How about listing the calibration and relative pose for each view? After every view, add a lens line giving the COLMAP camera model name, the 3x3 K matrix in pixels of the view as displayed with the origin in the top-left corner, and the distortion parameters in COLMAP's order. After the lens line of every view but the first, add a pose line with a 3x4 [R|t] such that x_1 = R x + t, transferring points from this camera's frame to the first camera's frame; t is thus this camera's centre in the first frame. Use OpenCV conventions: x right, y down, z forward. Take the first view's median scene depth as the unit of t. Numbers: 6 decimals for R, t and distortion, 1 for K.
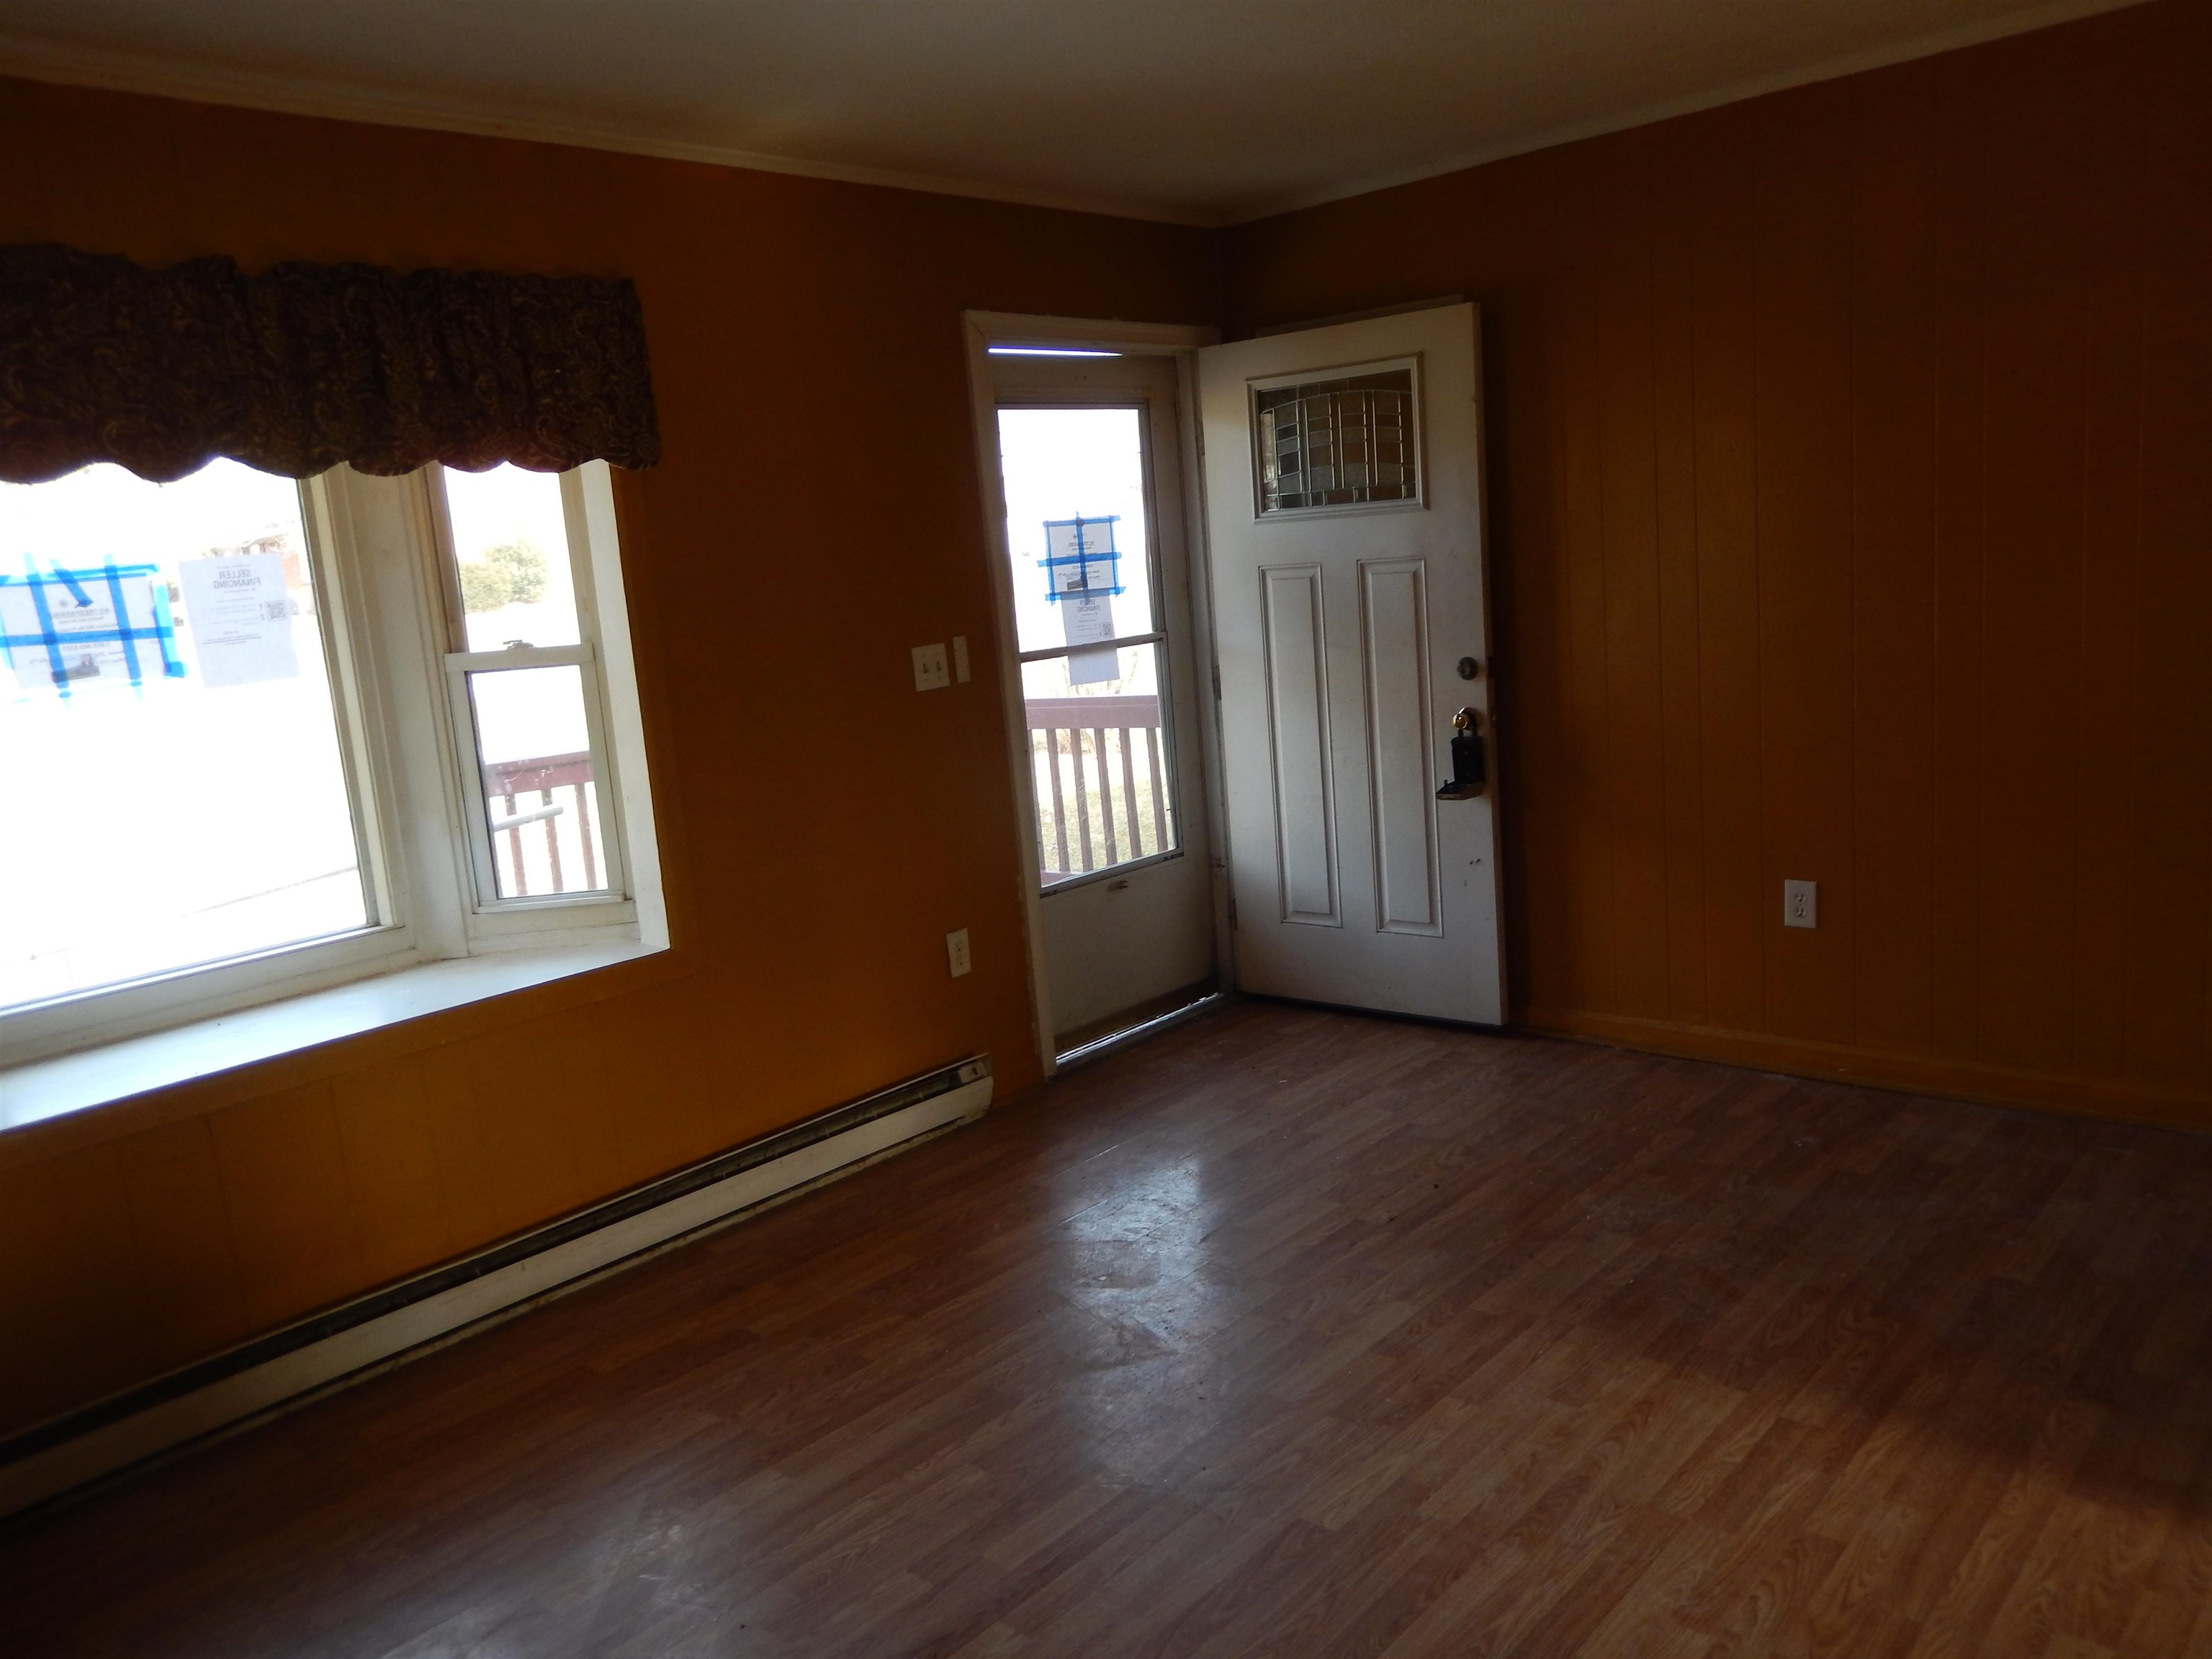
lens RADIAL K [[1653.2, 0, 1099.3], [0, 1653.2, 817.4], [0, 0, 1]] dist [0.006036, -0.008646]
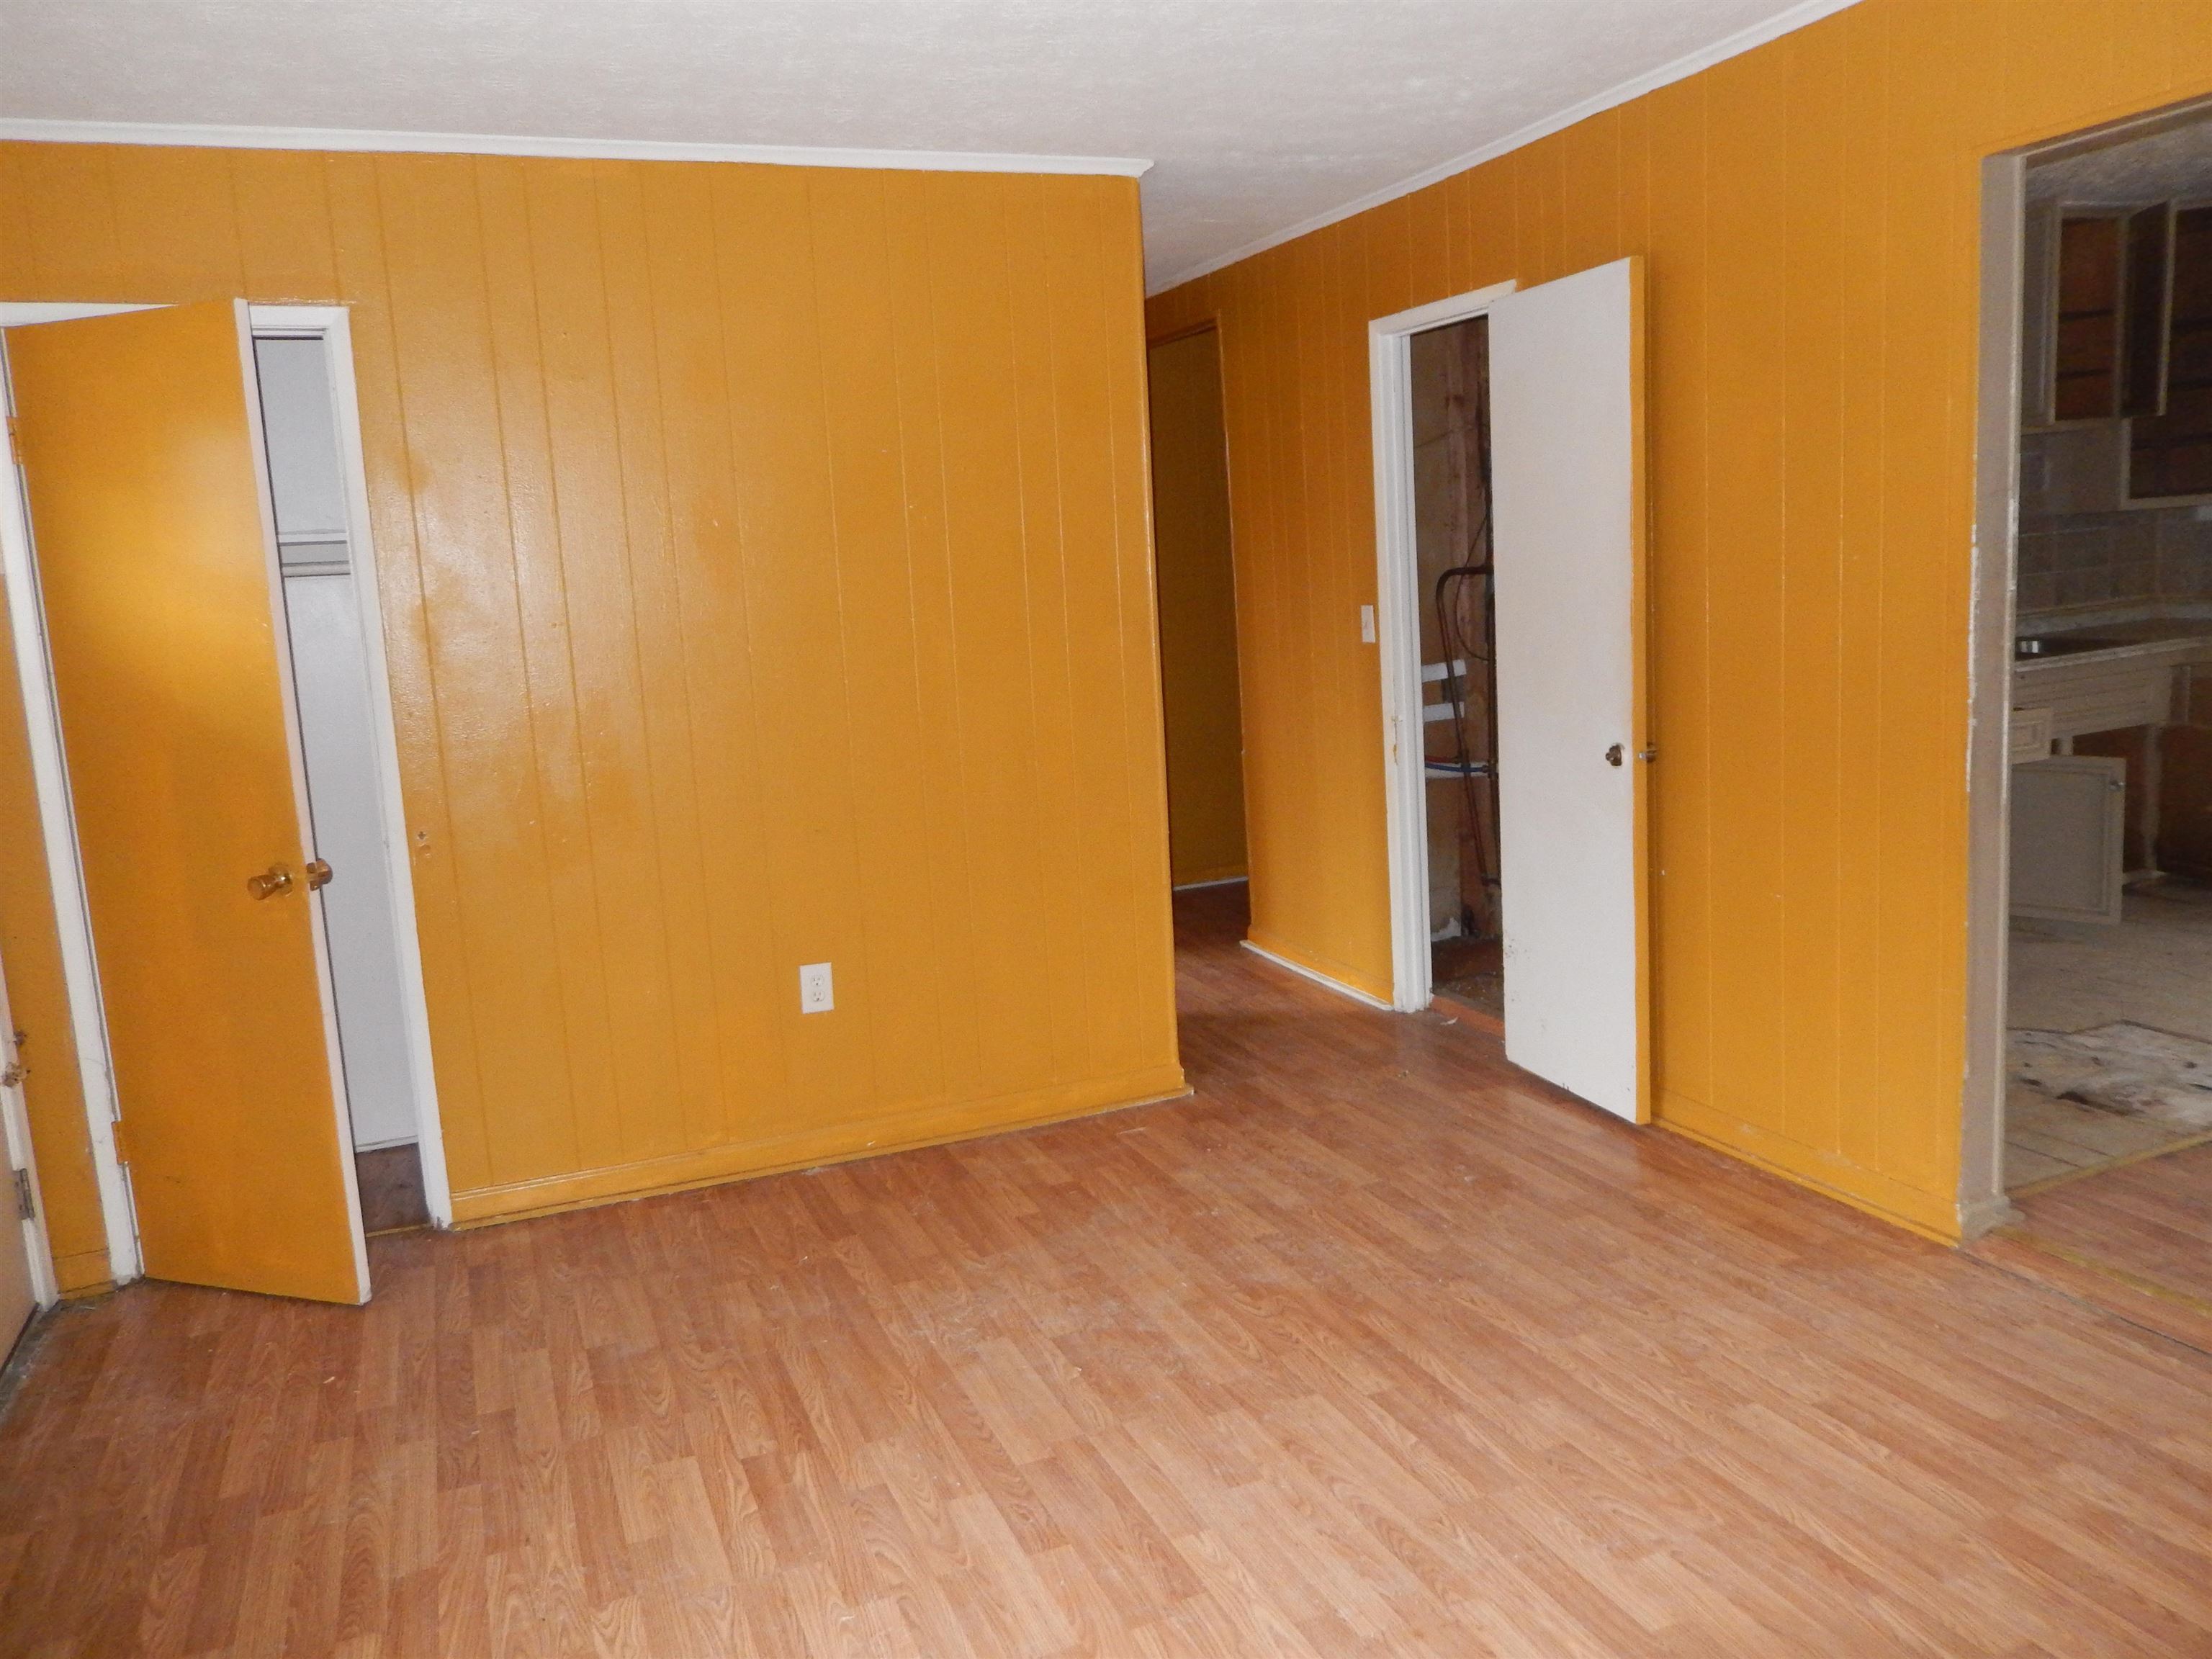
lens RADIAL K [[1653.2, 0, 1099.3], [0, 1653.2, 817.4], [0, 0, 1]] dist [0.006036, -0.008646]
pose [[0.428768, -0.070867, 0.900631, -0.524099], [0.163549, 0.986535, -0.000235, -0.027727], [-0.888487, 0.147398, 0.434585, 0.564606]]
